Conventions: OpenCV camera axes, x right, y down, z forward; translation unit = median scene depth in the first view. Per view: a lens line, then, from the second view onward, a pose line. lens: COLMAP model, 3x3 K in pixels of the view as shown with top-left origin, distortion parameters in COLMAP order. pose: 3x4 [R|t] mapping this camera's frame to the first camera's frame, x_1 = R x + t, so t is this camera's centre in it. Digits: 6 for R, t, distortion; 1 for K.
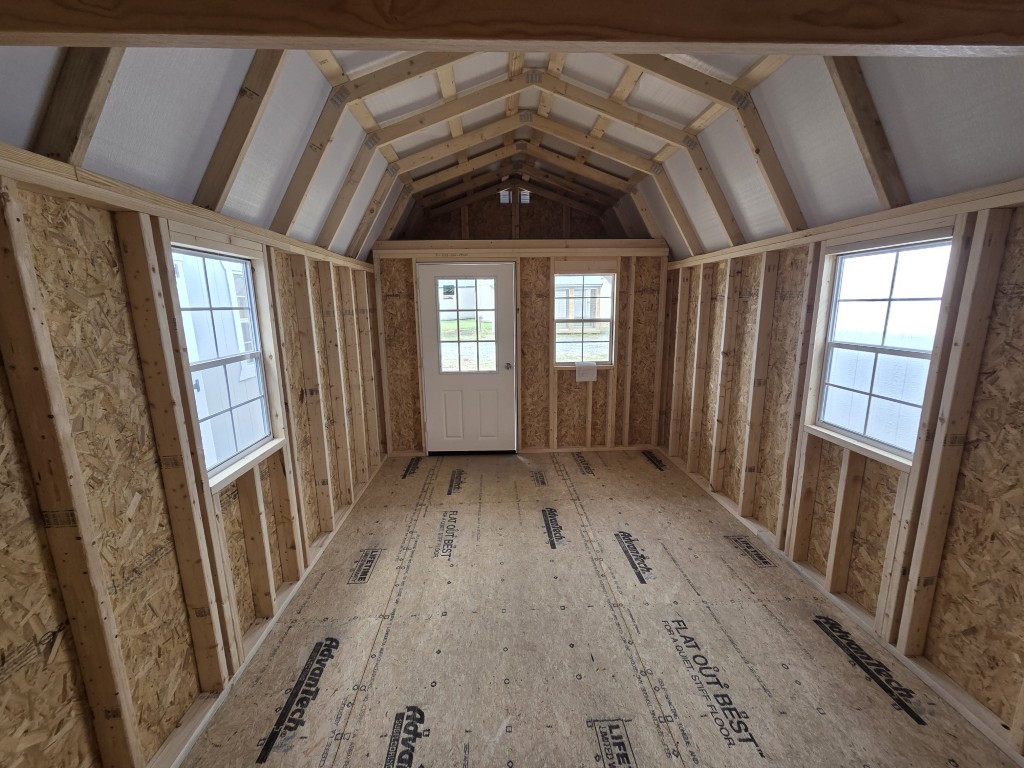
lens RADIAL K [[414.7, 0, 511.8], [0, 414.7, 382.3], [0, 0, 1]] dist [0.000685, 0.000210]
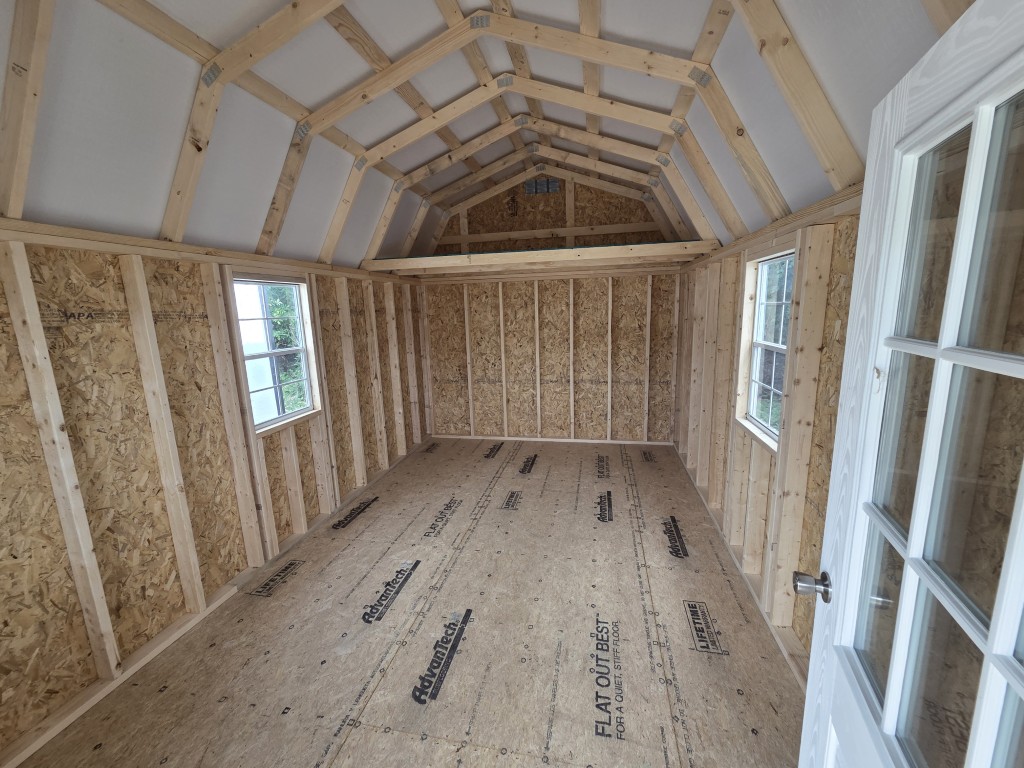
lens RADIAL K [[414.7, 0, 514.7], [0, 414.7, 384.4], [0, 0, 1]] dist [0.000685, 0.000210]
pose [[-0.968496, -0.005613, 0.248965, -0.264070], [0.085367, 0.931687, 0.353088, -0.418749], [-0.233939, 0.363218, -0.901856, 2.192274]]
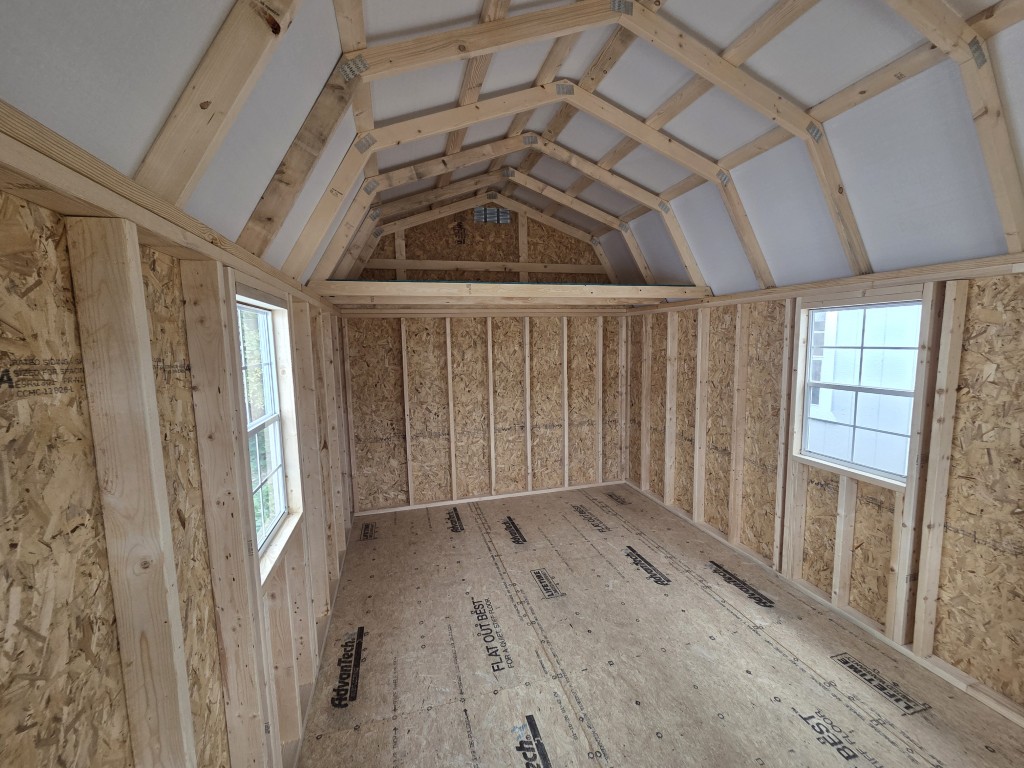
lens RADIAL K [[414.7, 0, 508.7], [0, 414.7, 385.1], [0, 0, 1]] dist [0.000685, 0.000210]
pose [[-0.976245, 0.053096, -0.210062, 0.595557], [-0.009947, 0.957504, 0.288250, -0.402955], [0.216440, 0.283492, -0.934230, 1.889552]]
